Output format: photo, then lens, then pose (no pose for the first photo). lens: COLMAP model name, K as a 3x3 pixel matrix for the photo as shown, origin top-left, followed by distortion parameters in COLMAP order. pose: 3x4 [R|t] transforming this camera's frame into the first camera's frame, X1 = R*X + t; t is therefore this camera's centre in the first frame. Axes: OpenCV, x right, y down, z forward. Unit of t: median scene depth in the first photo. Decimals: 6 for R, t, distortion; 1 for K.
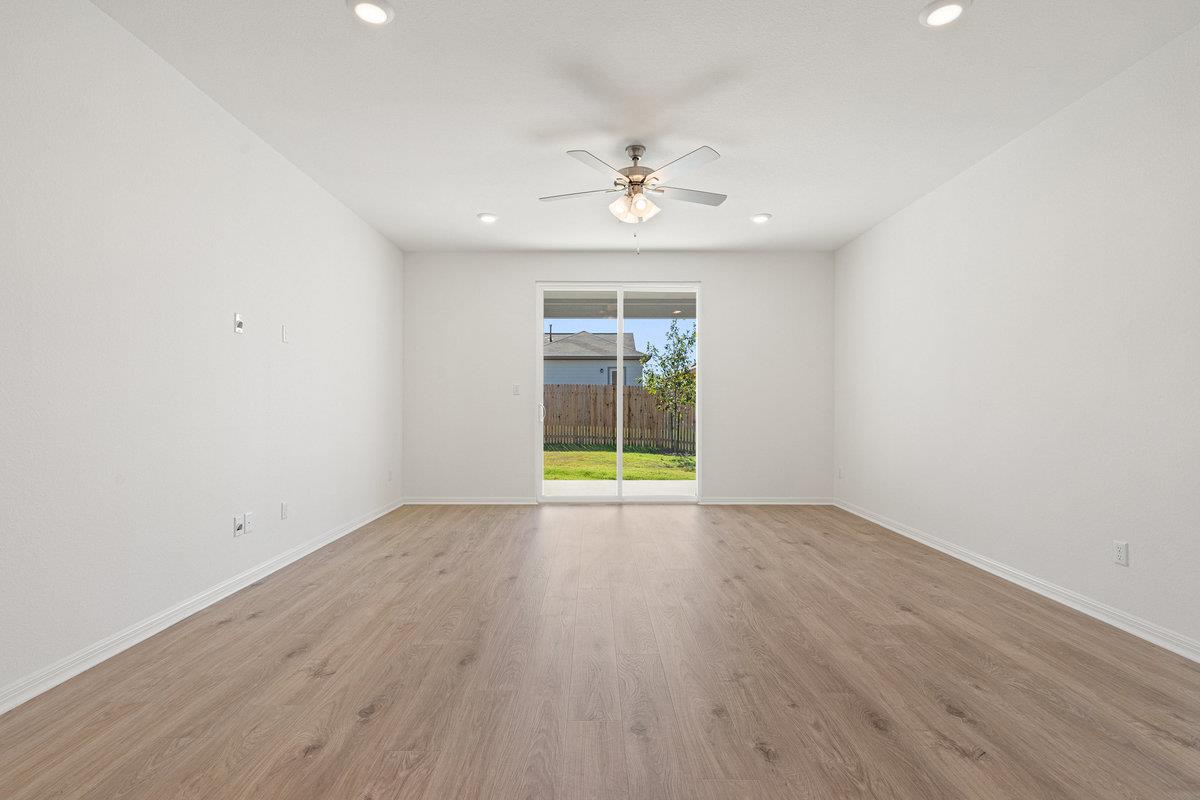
lens RADIAL K [[553.1, 0, 600.0], [0, 553.1, 400.0], [0, 0, 1]] dist [-0.000088, 0.000322]
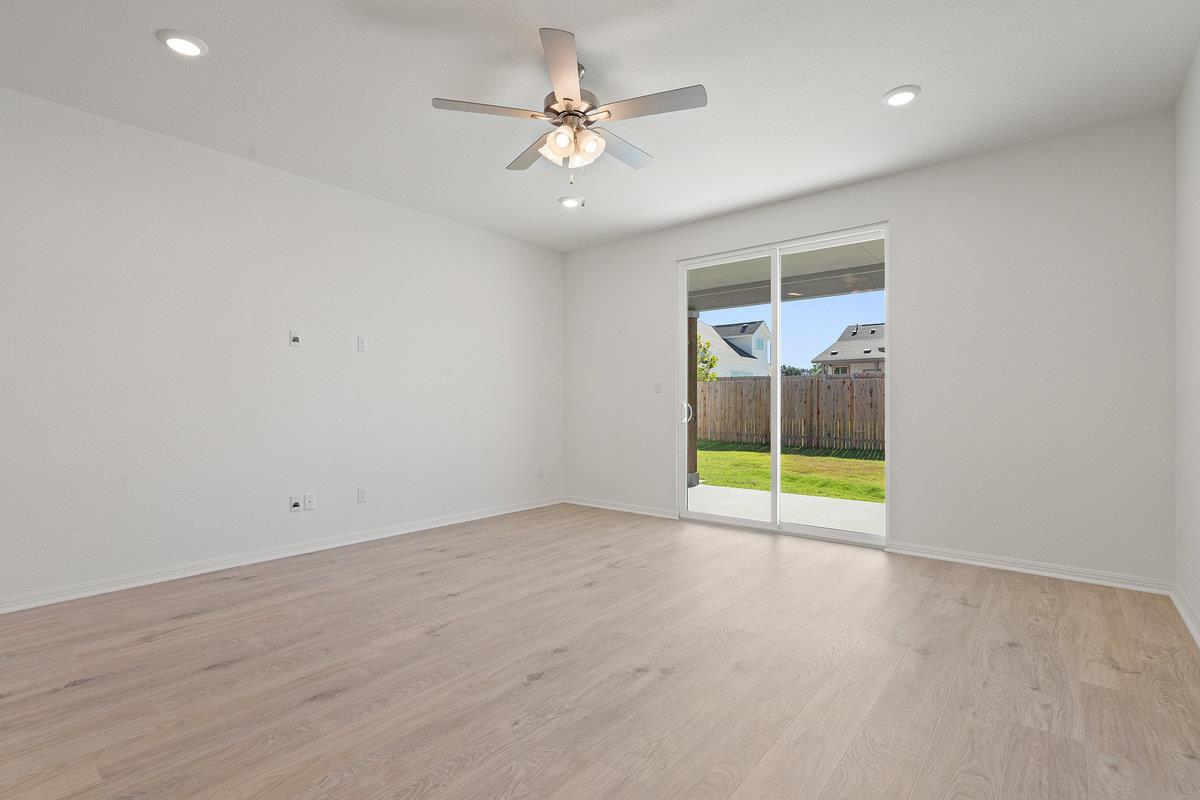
lens RADIAL K [[553.1, 0, 600.0], [0, 553.1, 400.0], [0, 0, 1]] dist [-0.000088, 0.000322]
pose [[0.768342, -0.007114, -0.640001, 0.538449], [0.008425, 0.999964, -0.001001, 0.003662], [0.639985, -0.004623, 0.768374, 0.403698]]
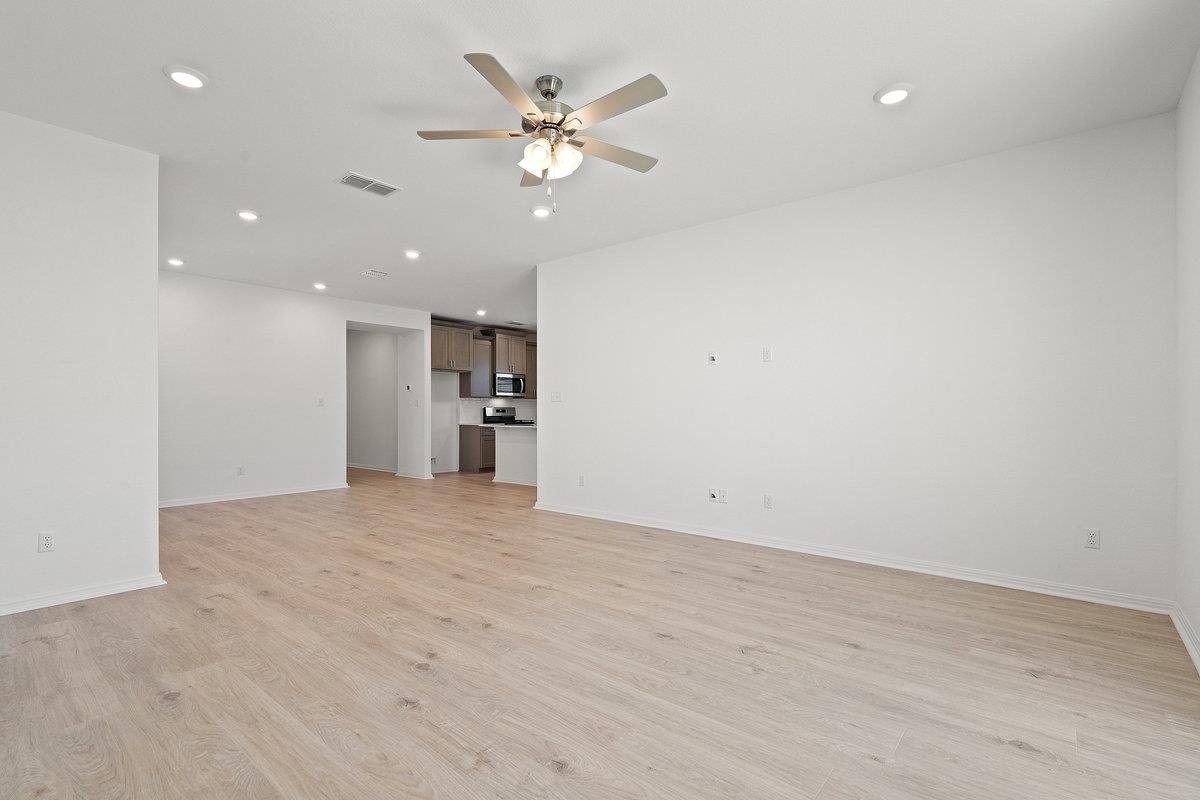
lens RADIAL K [[563.2, 0, 604.7], [0, 563.2, 410.3], [0, 0, 1]] dist [-0.000855, 0.000020]
pose [[-0.646924, -0.003045, -0.762548, 0.567057], [0.004540, 0.999959, -0.007844, 0.008805], [0.762541, -0.008537, -0.646884, 1.447592]]
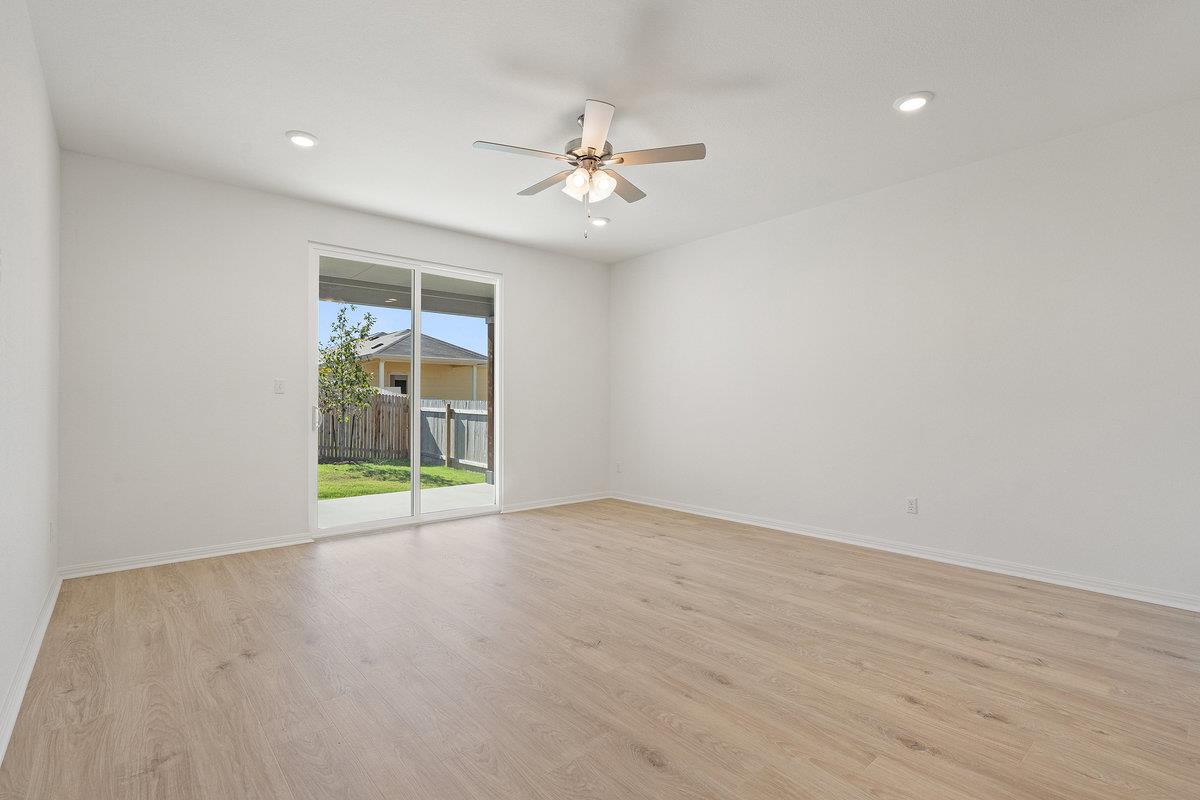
lens RADIAL K [[550.0, 0, 600.0], [0, 550.0, 400.0], [0, 0, 1]] dist [0.001820, 0.000529]
pose [[0.766522, 0.001753, 0.642216, -0.451825], [-0.000908, 0.999998, -0.001646, -0.000971], [-0.642217, 0.000678, 0.766522, 0.288617]]
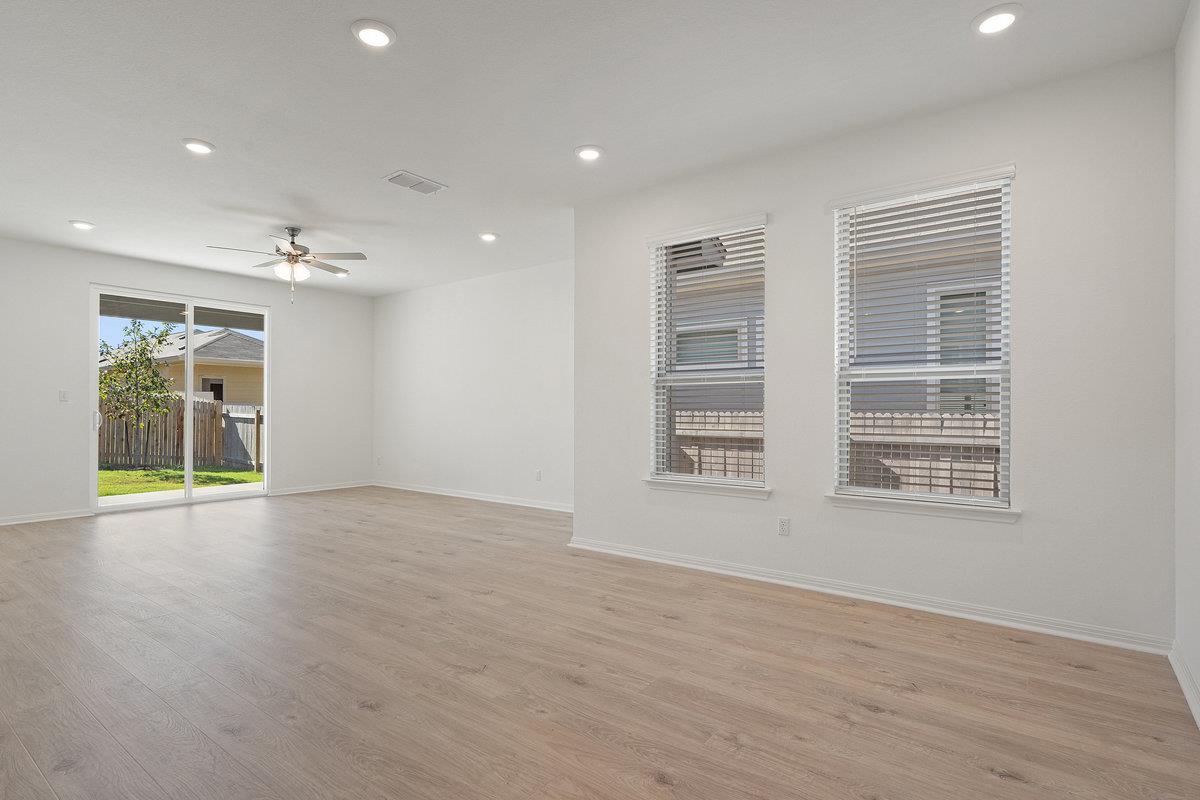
lens RADIAL K [[574.3, 0, 611.6], [0, 574.3, 408.7], [0, 0, 1]] dist [-0.015707, -0.000099]
pose [[0.588529, 0.000625, 0.808476, -0.586463], [-0.003213, 0.999994, 0.001566, -0.001280], [-0.808470, -0.003519, 0.588527, -0.477395]]
